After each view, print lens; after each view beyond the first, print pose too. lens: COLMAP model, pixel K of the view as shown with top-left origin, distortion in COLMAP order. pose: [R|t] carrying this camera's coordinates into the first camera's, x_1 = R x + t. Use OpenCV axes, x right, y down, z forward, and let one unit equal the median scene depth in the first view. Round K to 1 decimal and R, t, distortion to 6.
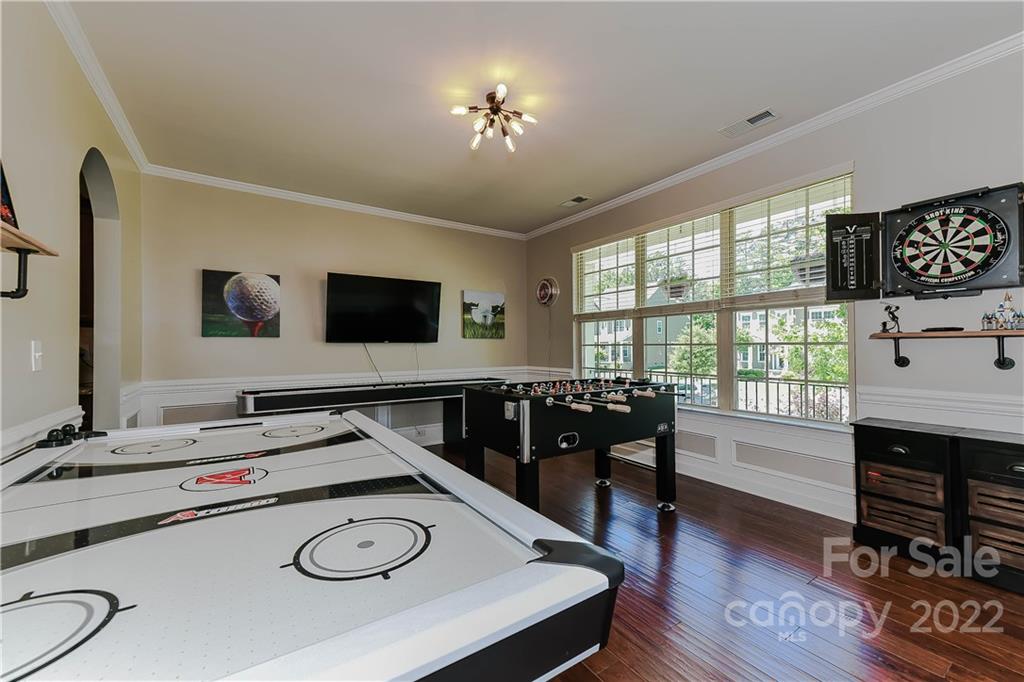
lens RADIAL K [[419.1, 0, 512.0], [0, 419.1, 341.0], [0, 0, 1]] dist [0.109057, 0.000034]
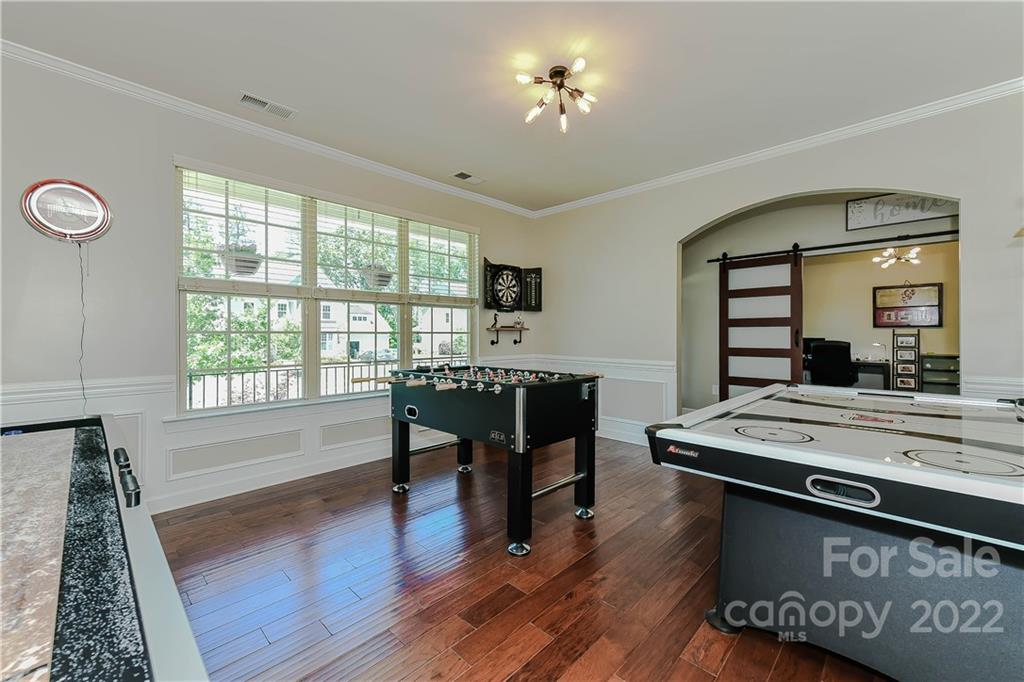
lens RADIAL K [[410.1, 0, 512.0], [0, 410.1, 341.0], [0, 0, 1]] dist [-0.000235, -0.000034]
pose [[-0.198075, -0.009919, 0.980137, -0.736112], [-0.010267, 0.999915, 0.008045, 0.020595], [-0.980133, -0.008470, -0.198160, 1.043220]]
